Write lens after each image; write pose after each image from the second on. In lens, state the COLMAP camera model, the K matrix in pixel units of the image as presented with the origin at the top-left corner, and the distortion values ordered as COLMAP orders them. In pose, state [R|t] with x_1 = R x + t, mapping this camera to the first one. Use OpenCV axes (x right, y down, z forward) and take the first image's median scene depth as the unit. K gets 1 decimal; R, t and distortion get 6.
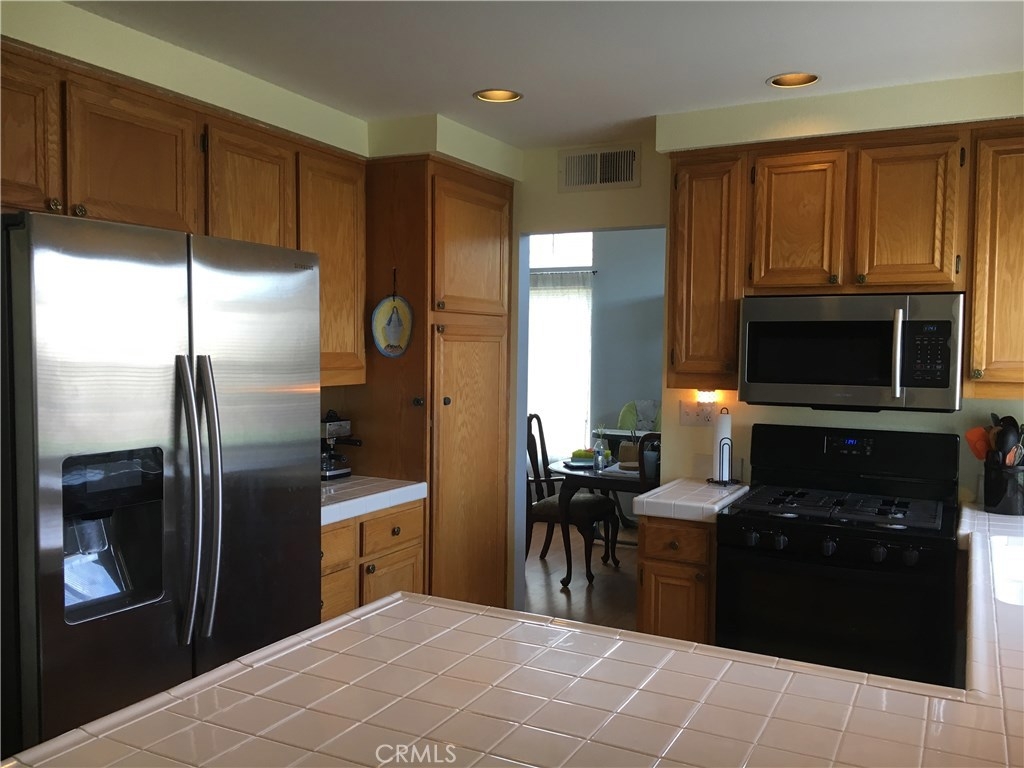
lens RADIAL K [[872.5, 0, 512.1], [0, 872.5, 386.8], [0, 0, 1]] dist [0.021159, -0.014549]
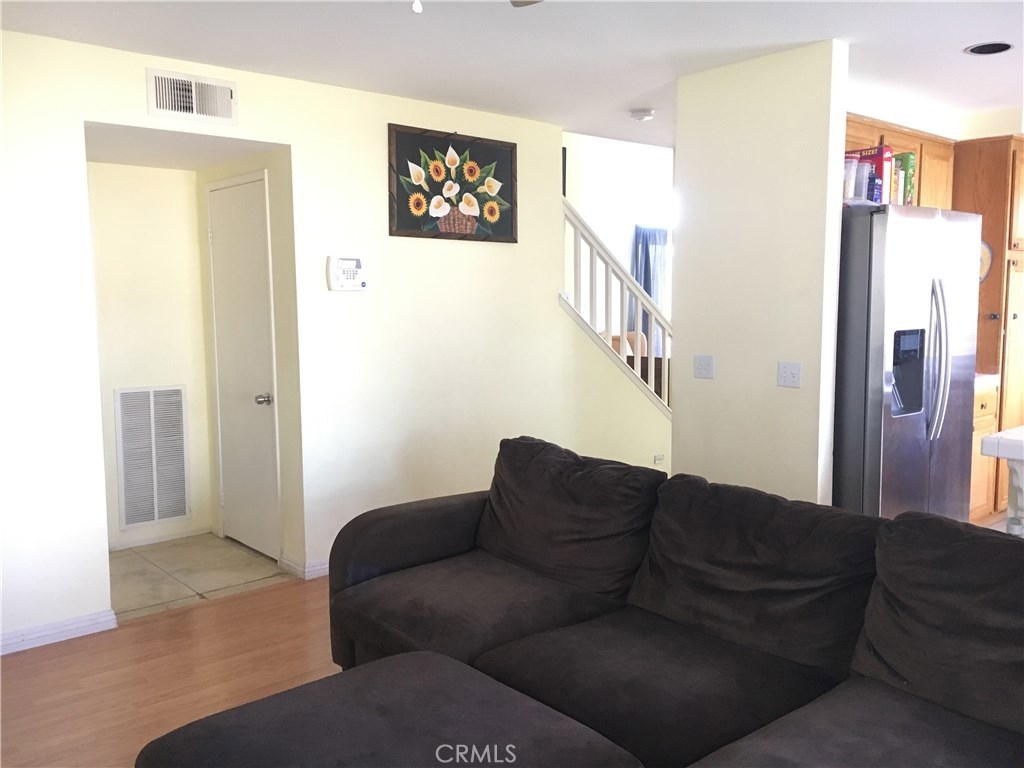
lens RADIAL K [[872.5, 0, 511.5], [0, 872.5, 380.2], [0, 0, 1]] dist [0.021159, -0.014549]
pose [[0.926014, 0.022625, -0.376811, -0.291325], [-0.002602, 0.998561, 0.053564, 0.045677], [0.377481, -0.048621, 0.924740, -0.580658]]
